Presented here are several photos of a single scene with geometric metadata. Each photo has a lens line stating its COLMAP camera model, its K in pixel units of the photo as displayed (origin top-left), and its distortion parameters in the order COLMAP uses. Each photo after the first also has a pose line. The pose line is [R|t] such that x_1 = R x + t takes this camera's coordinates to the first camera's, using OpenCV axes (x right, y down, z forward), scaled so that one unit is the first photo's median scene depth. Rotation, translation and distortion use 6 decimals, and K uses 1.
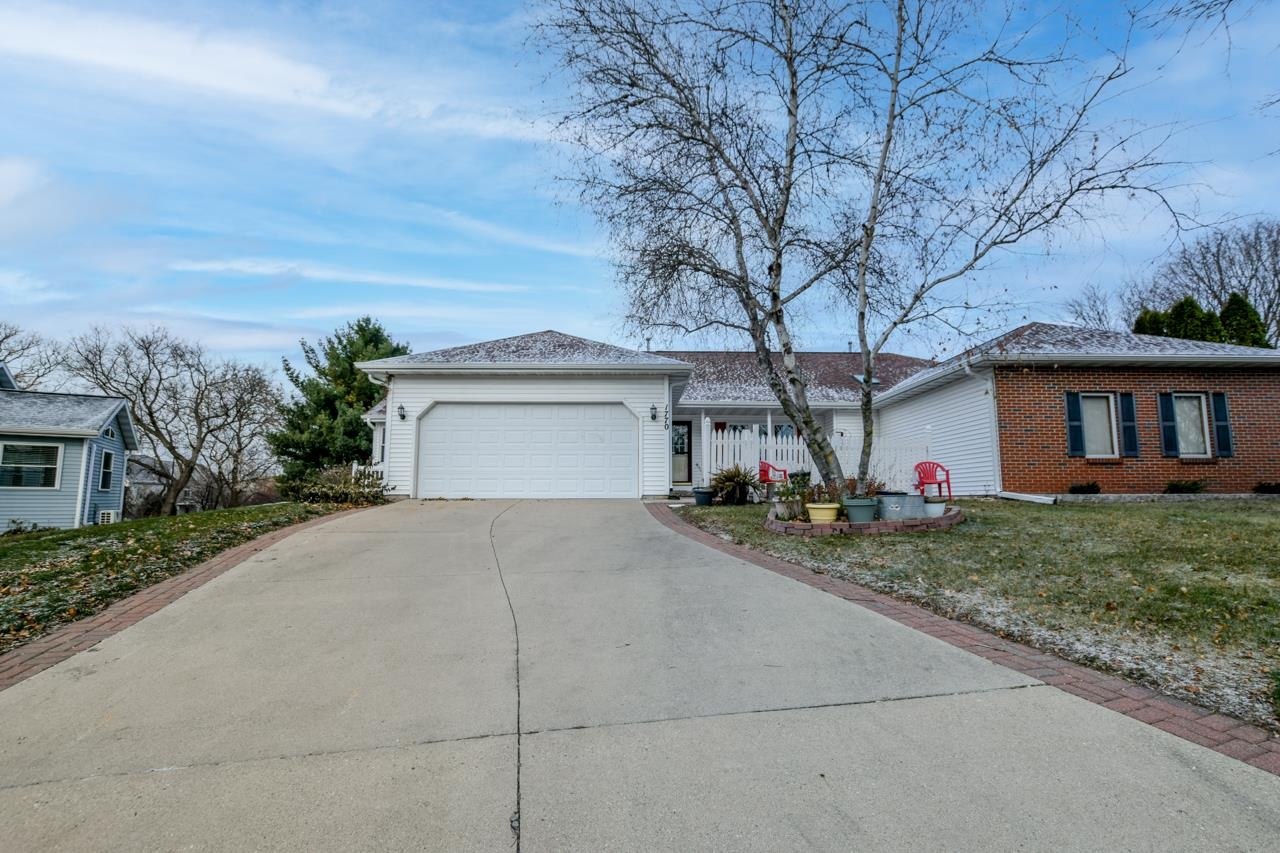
lens RADIAL K [[597.1, 0, 638.0], [0, 597.1, 426.7], [0, 0, 1]] dist [-0.003901, -0.000251]
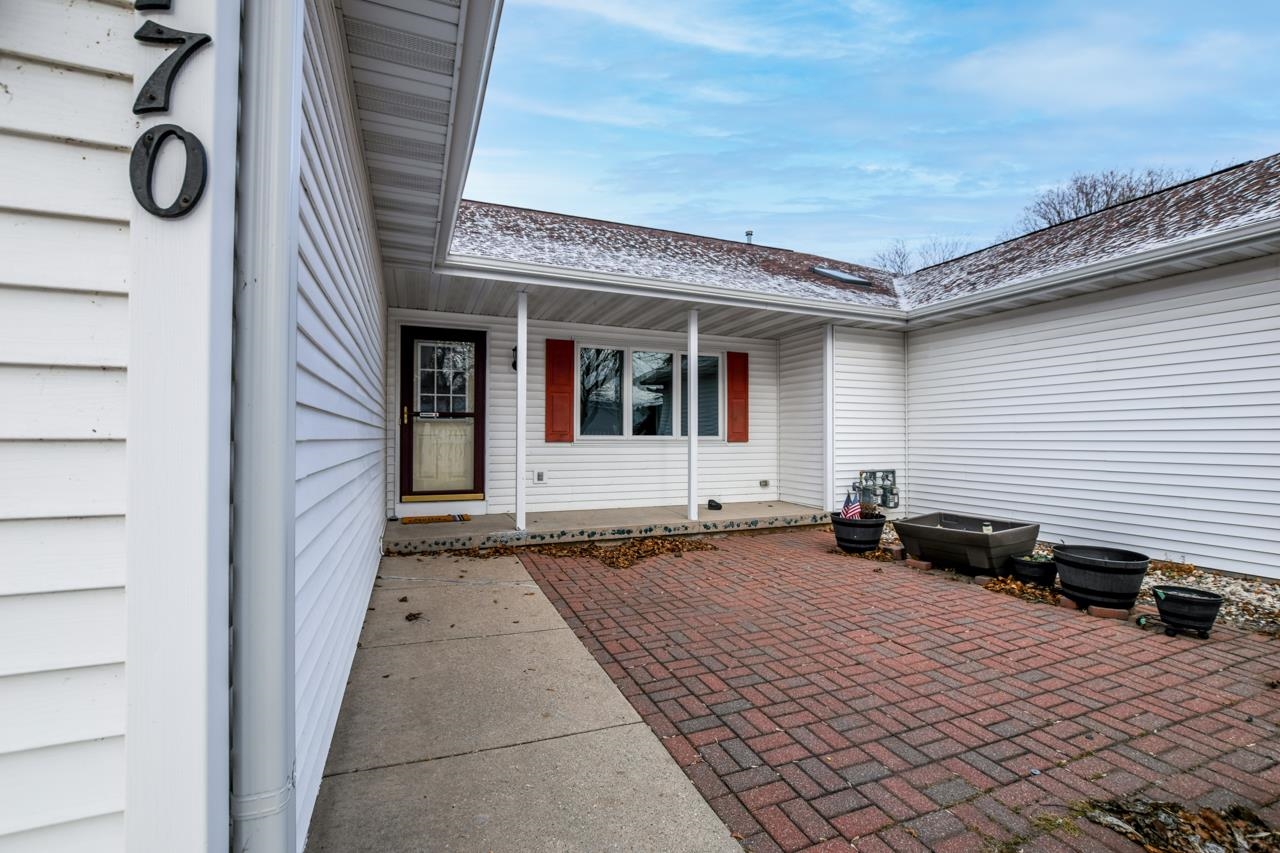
lens RADIAL K [[588.0, 0, 642.8], [0, 588.0, 431.8], [0, 0, 1]] dist [-0.007946, 0.000687]
pose [[0.933988, 0.009667, 0.357173, 0.050939], [-0.045760, 0.994638, 0.092740, 0.015243], [-0.354361, -0.102962, 0.929423, 0.621060]]
